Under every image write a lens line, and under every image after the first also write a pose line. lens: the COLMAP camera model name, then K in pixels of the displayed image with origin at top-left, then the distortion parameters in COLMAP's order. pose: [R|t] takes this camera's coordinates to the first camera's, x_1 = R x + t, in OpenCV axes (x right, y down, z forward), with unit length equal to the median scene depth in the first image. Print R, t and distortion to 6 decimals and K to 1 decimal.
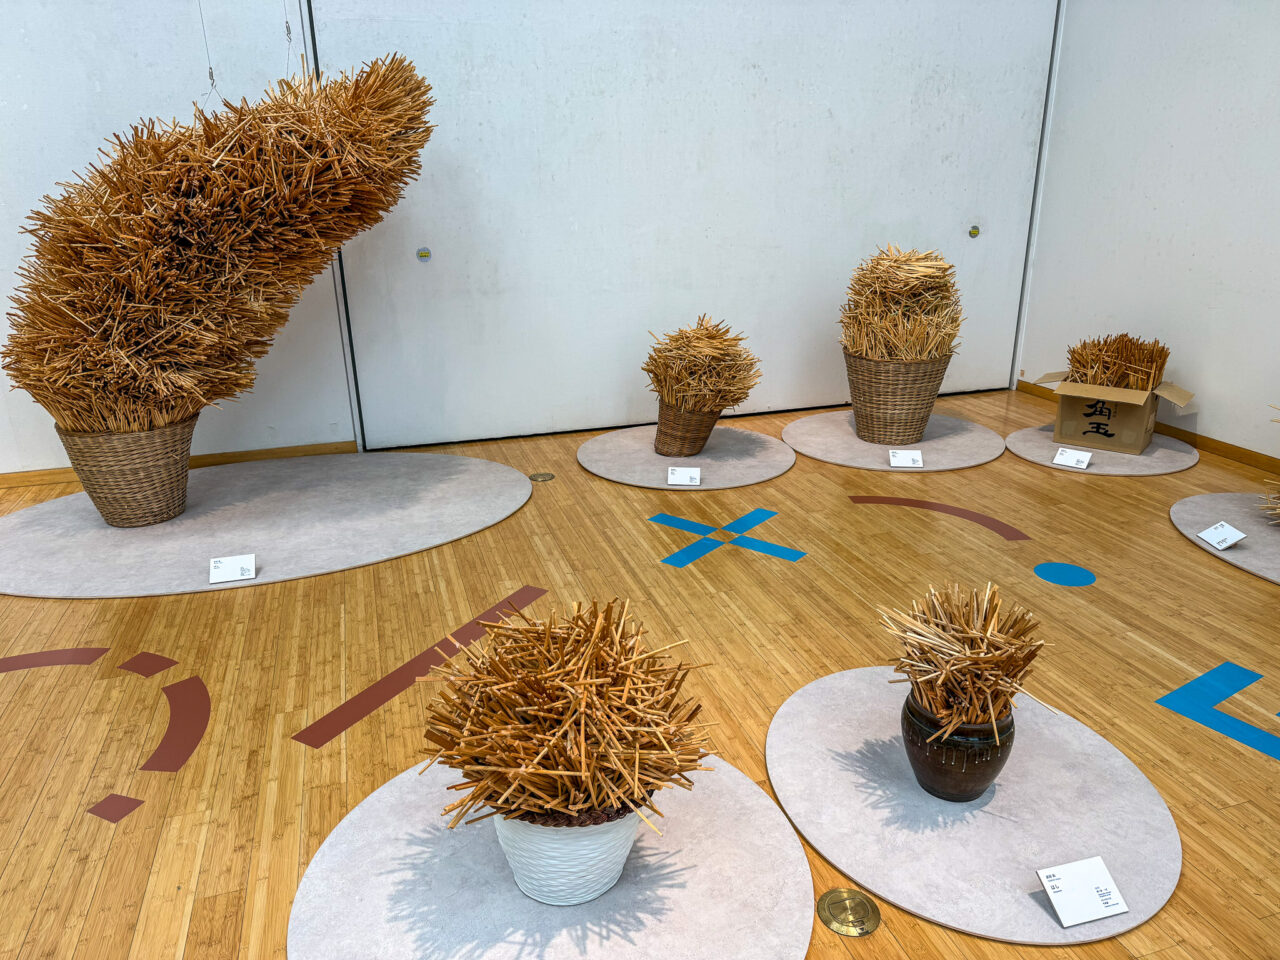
lens RADIAL K [[883.1, 0, 640.0], [0, 883.1, 480.0], [0, 0, 1]] dist [0.110730, -0.122158]
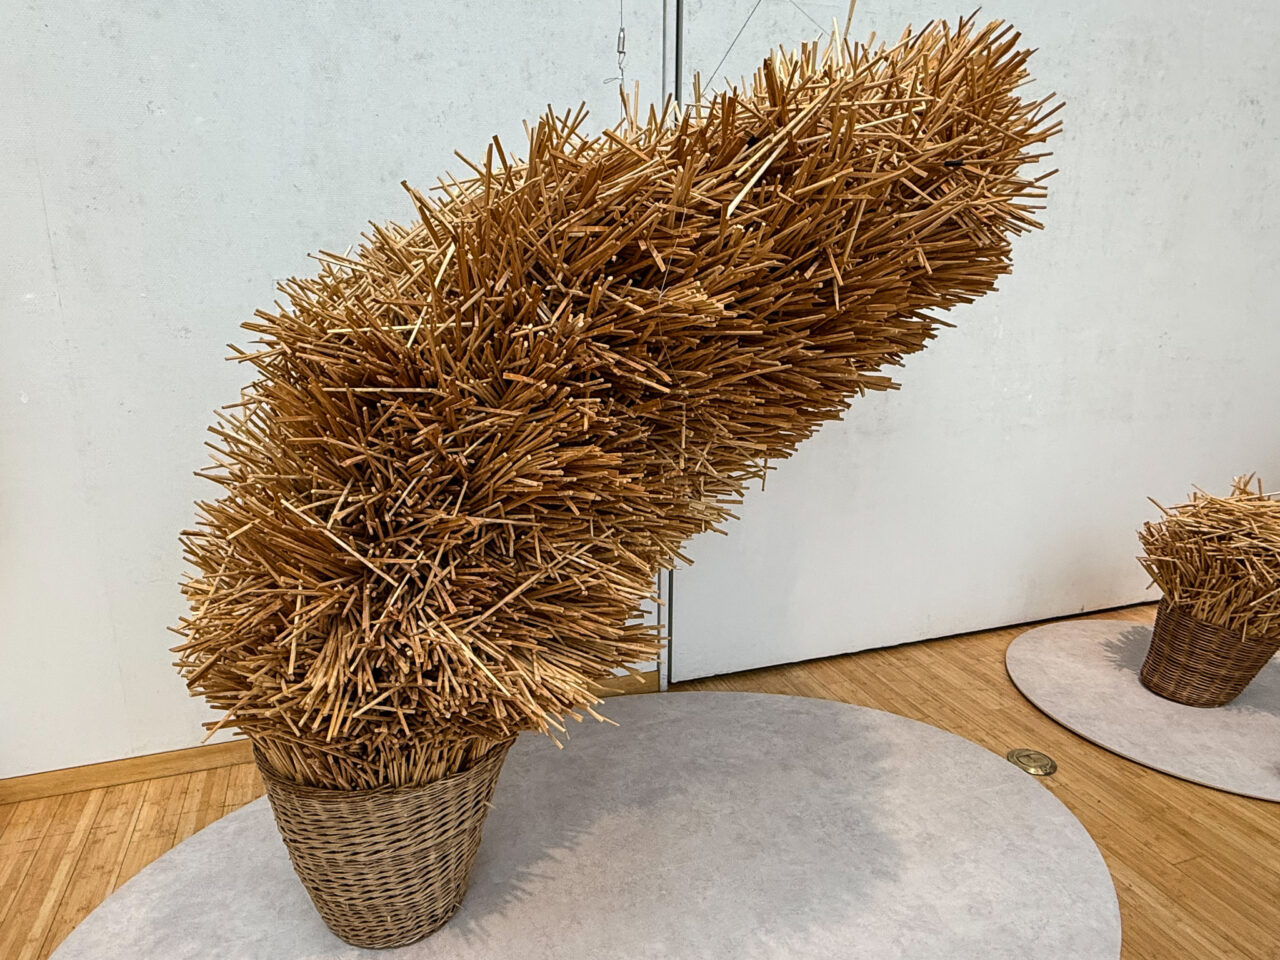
lens RADIAL K [[837.1, 0, 640.0], [0, 837.1, 480.0], [0, 0, 1]] dist [0.005840, 0.005112]
pose [[0.999643, 0.005819, 0.026079, -0.404355], [-0.003654, 0.996601, -0.082297, -0.148415], [-0.026469, 0.082172, 0.996267, 0.482073]]
